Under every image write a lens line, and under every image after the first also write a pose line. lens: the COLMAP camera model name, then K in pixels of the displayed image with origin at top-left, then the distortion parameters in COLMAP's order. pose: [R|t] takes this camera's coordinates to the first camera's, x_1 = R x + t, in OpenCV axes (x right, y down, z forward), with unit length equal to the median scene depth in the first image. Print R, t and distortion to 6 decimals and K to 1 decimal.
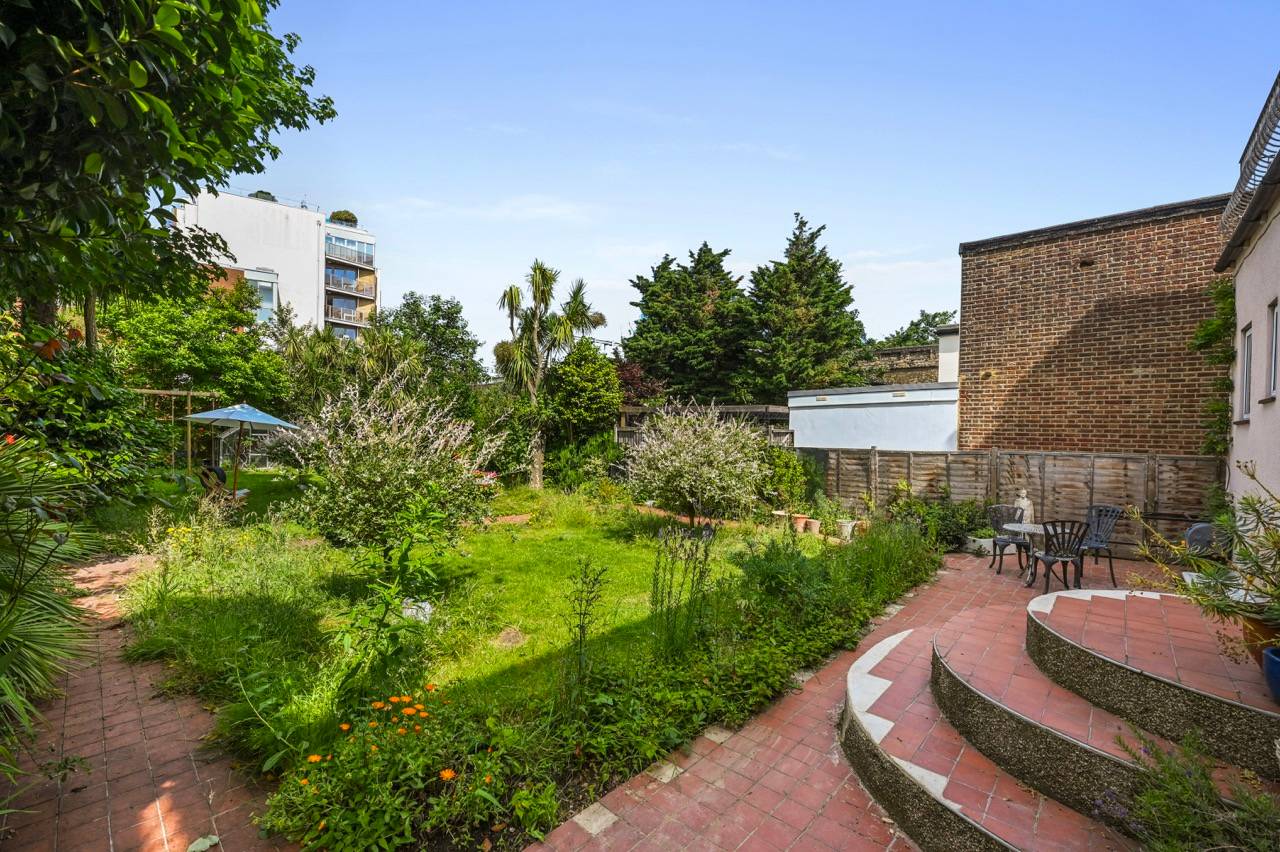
lens RADIAL K [[524.6, 0, 637.4], [0, 524.6, 440.9], [0, 0, 1]] dist [-0.011032, -0.000123]
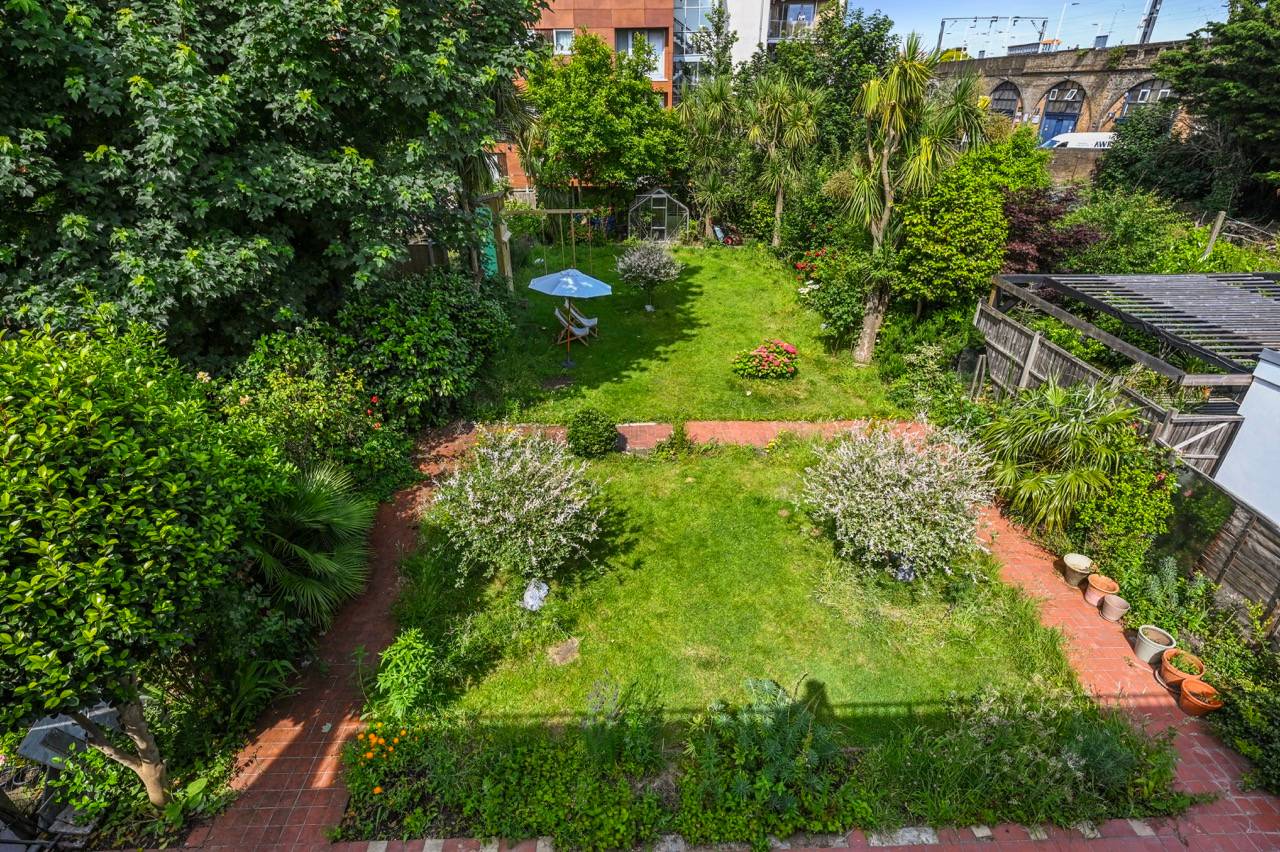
lens RADIAL K [[623.7, 0, 645.2], [0, 623.7, 428.9], [0, 0, 1]] dist [0.000504, -0.000178]
pose [[0.711948, 0.317038, -0.626592, 0.106260], [0.005899, 0.889554, 0.456791, -0.128331], [0.702208, -0.328908, 0.631446, 0.050065]]
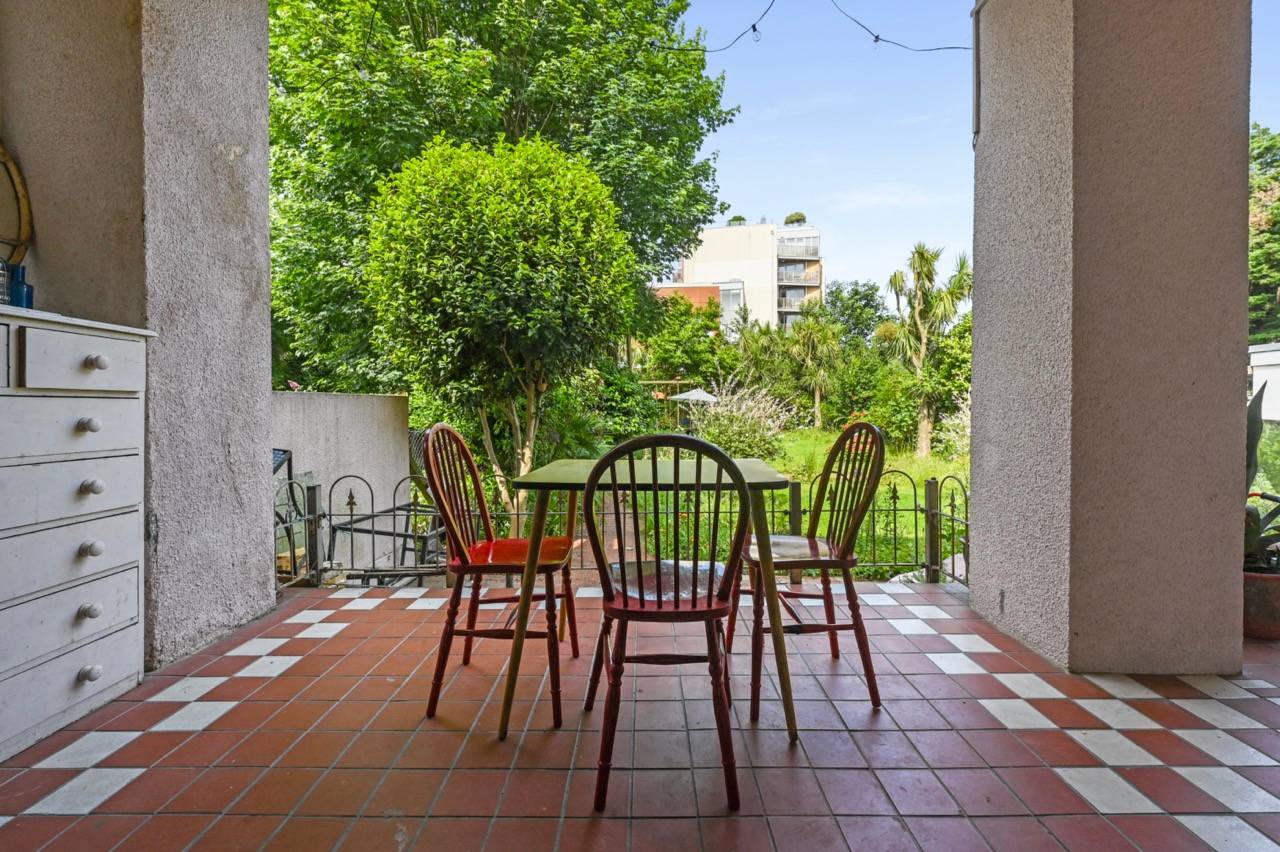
lens RADIAL K [[528.9, 0, 642.7], [0, 528.9, 400.7], [0, 0, 1]] dist [-0.001075, 0.000017]
pose [[0.682488, -0.019314, -0.730641, 0.100244], [0.002918, 0.999715, -0.023701, 0.000825], [0.730891, 0.014043, 0.682350, -0.071461]]
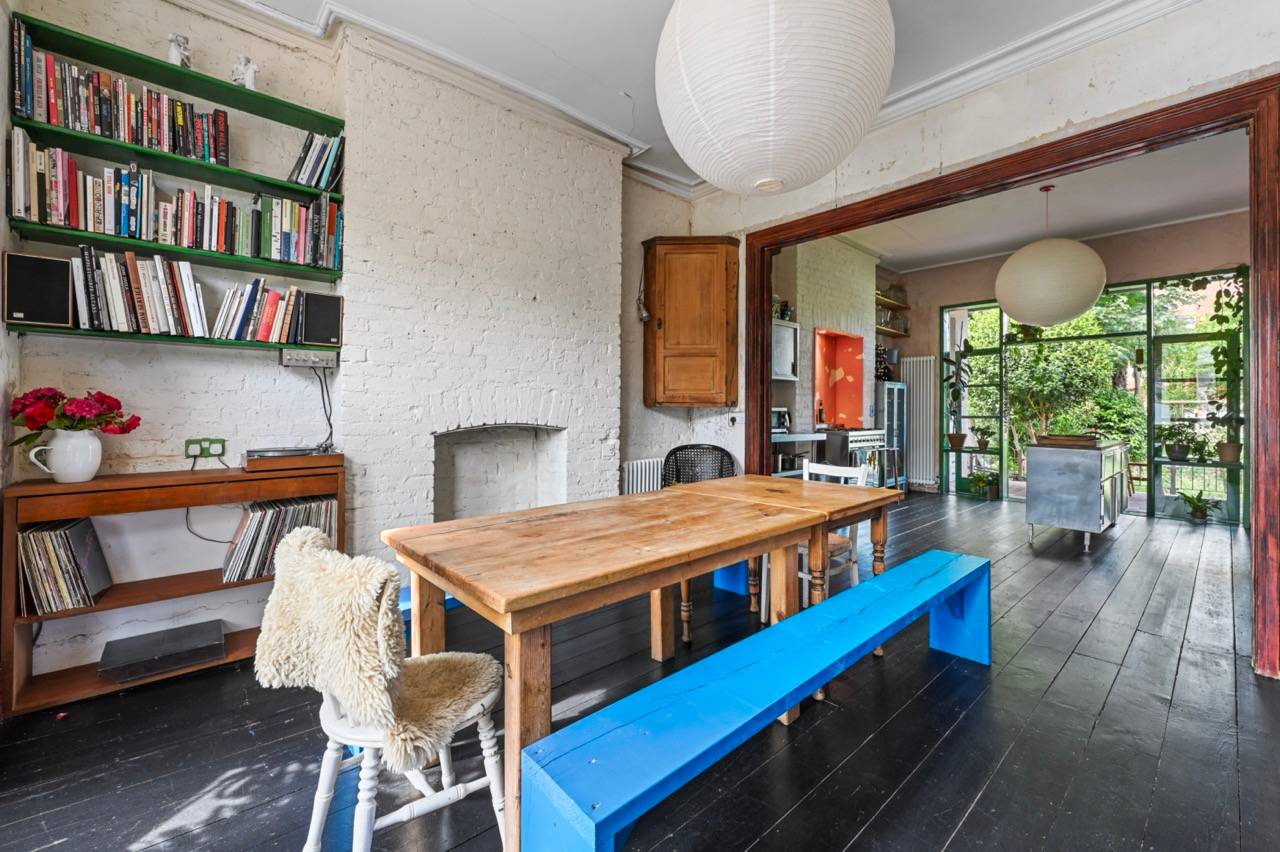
lens RADIAL K [[516.1, 0, 641.0], [0, 516.1, 422.6], [0, 0, 1]] dist [-0.002204, -0.000110]
pose [[-0.077536, -0.007751, -0.996959, 0.323031], [-0.020513, 0.999771, -0.006178, 0.004807], [0.996778, 0.019971, -0.077678, -0.228279]]
